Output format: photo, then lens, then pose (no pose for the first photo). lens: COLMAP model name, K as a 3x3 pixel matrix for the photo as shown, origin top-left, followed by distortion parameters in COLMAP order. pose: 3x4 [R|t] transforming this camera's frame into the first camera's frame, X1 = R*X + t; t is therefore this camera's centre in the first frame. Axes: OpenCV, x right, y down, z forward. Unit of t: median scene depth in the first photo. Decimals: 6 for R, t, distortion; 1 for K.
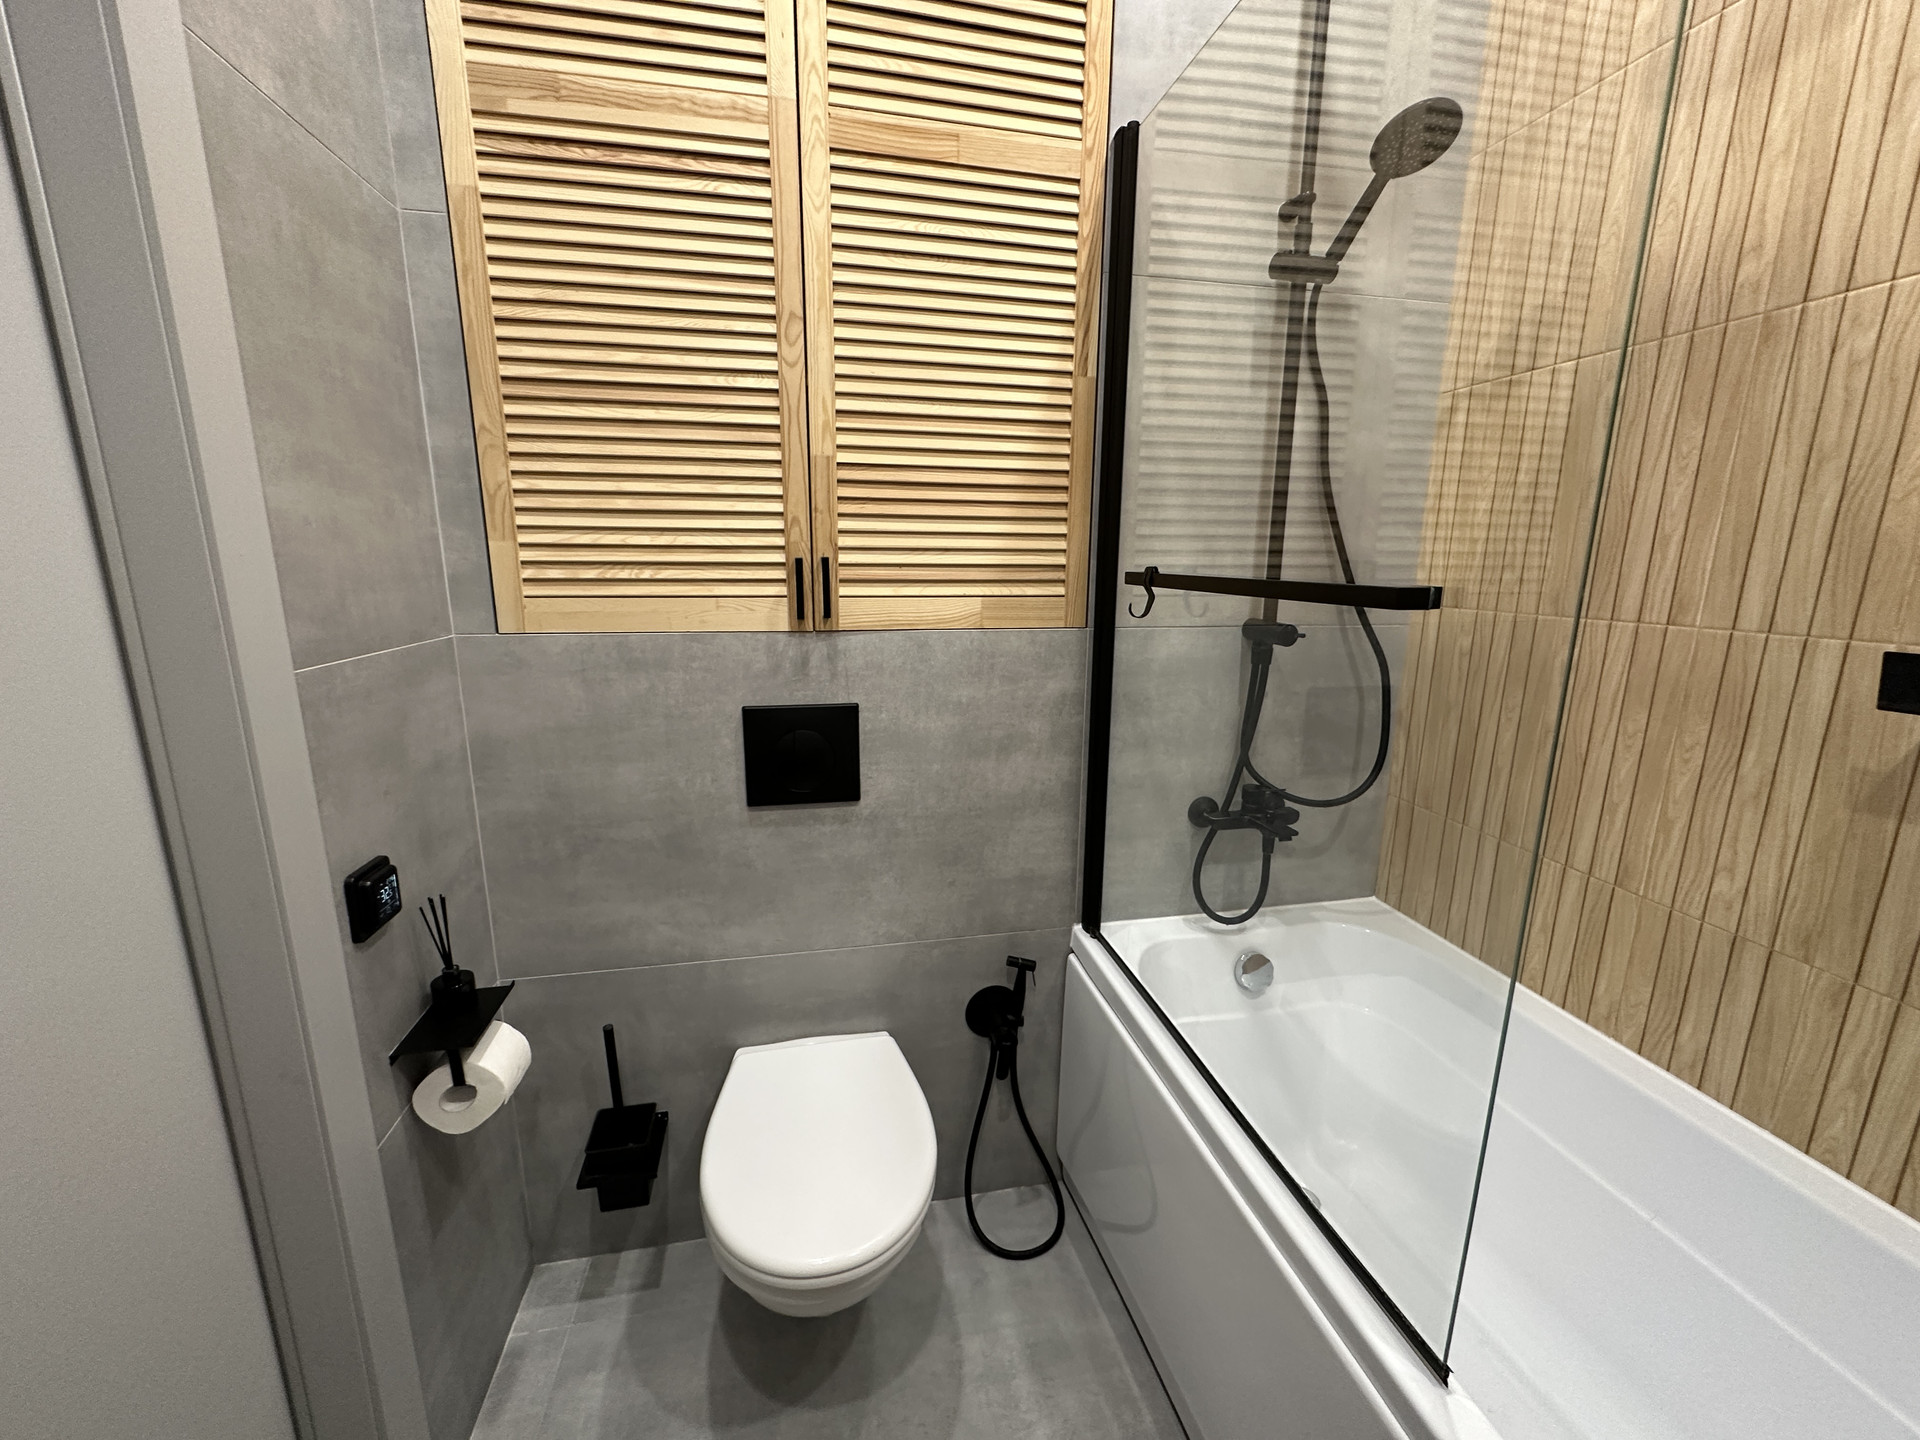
lens RADIAL K [[762.9, 0, 958.8], [0, 762.9, 718.2], [0, 0, 1]] dist [0.000576, 0.000112]
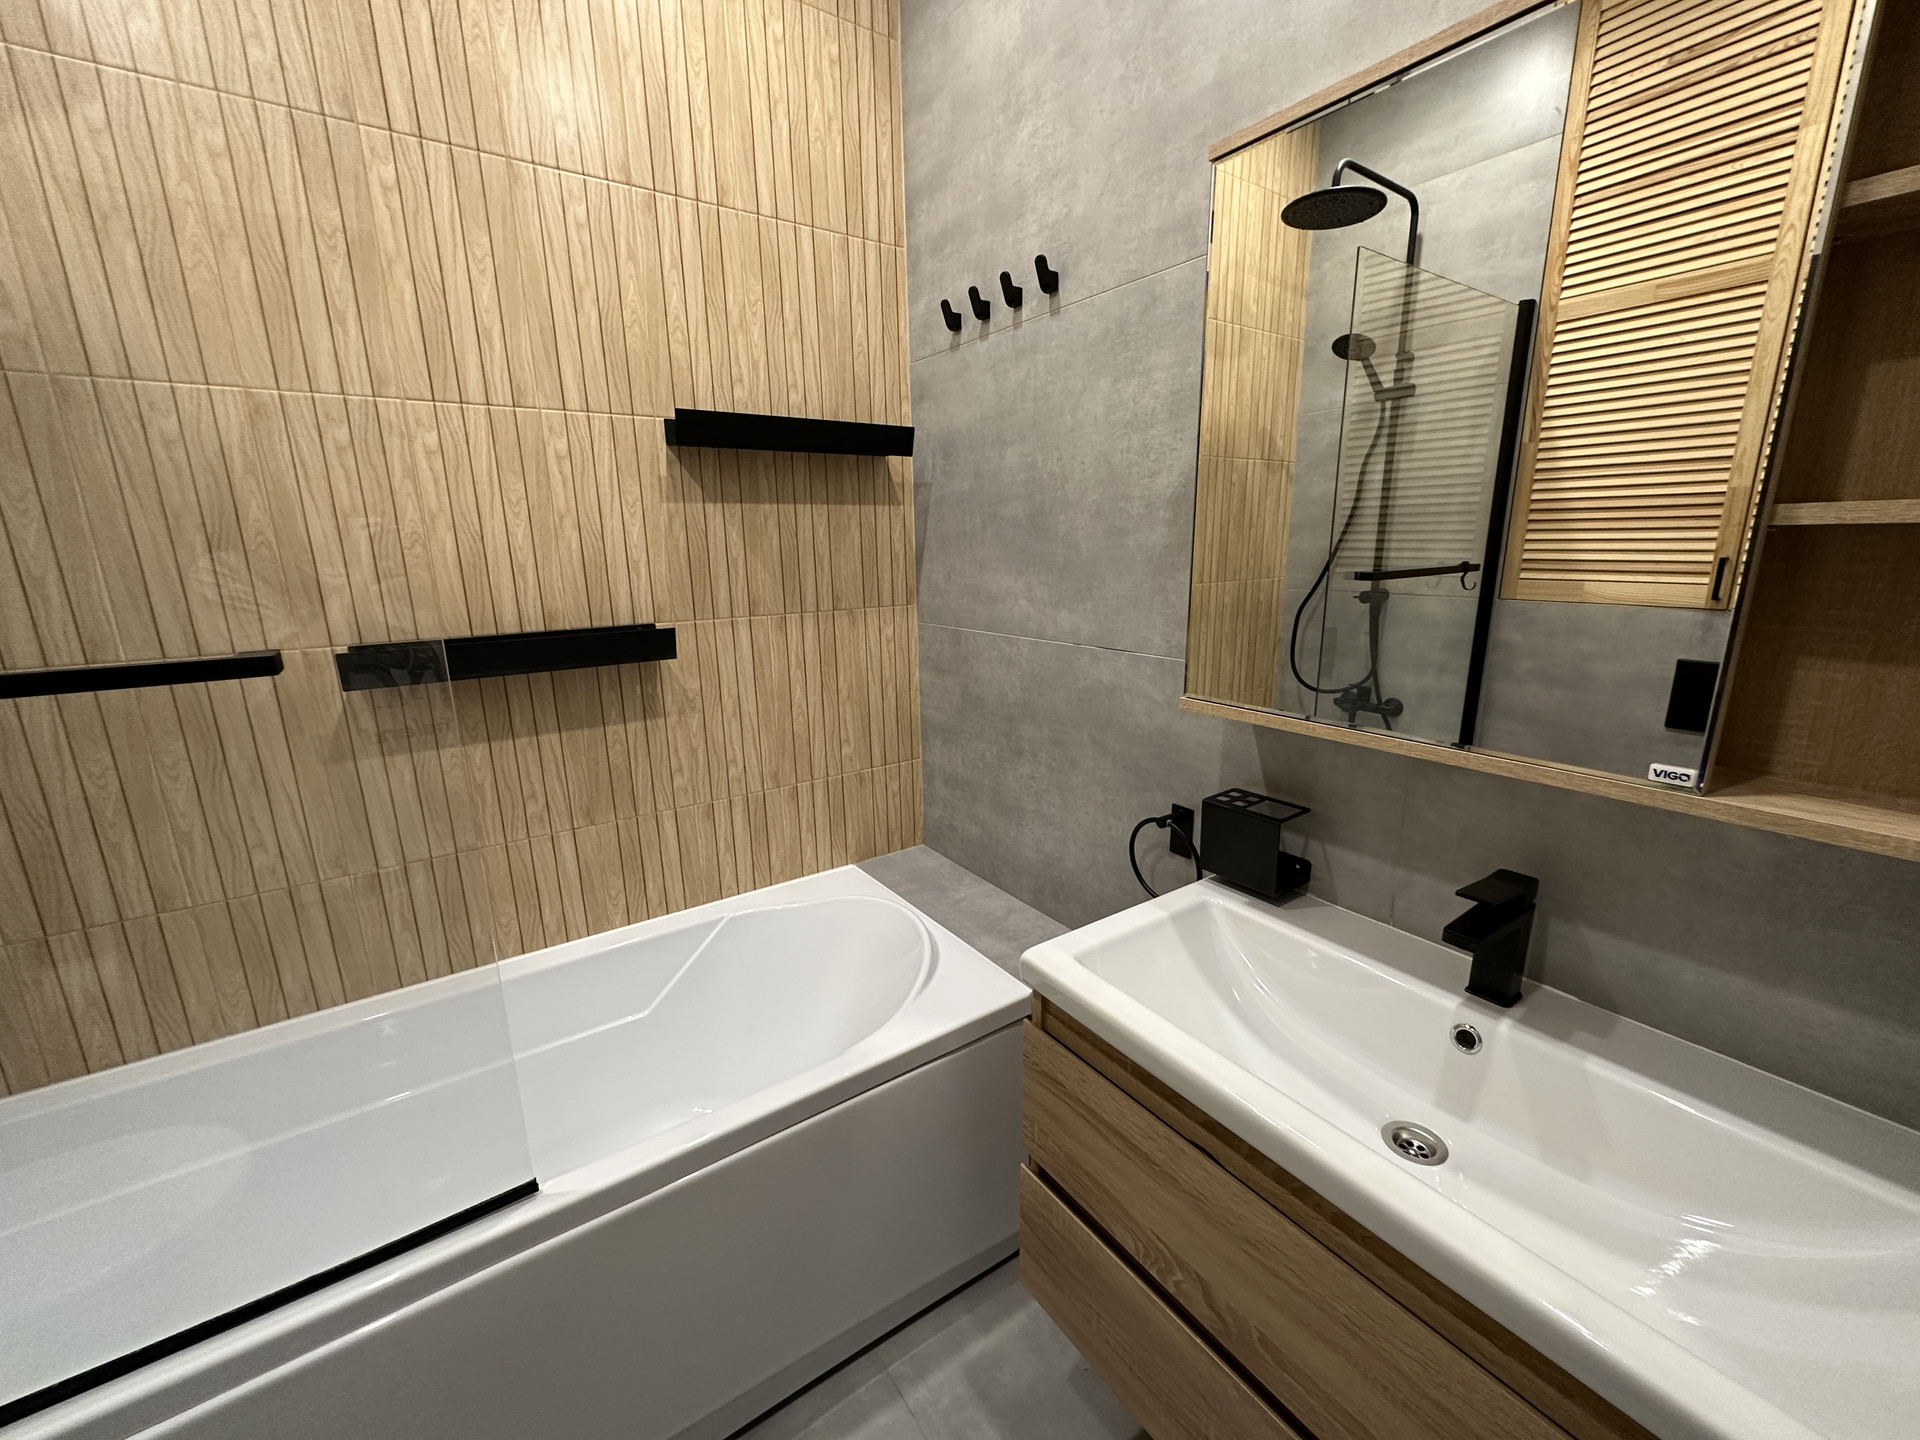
lens RADIAL K [[762.9, 0, 960.1], [0, 762.9, 719.8], [0, 0, 1]] dist [0.000576, 0.000112]
pose [[-0.393309, -0.213046, 0.894382, -0.468629], [0.204092, 0.928281, 0.310871, -0.133523], [-0.896468, 0.304805, -0.321620, 0.310502]]
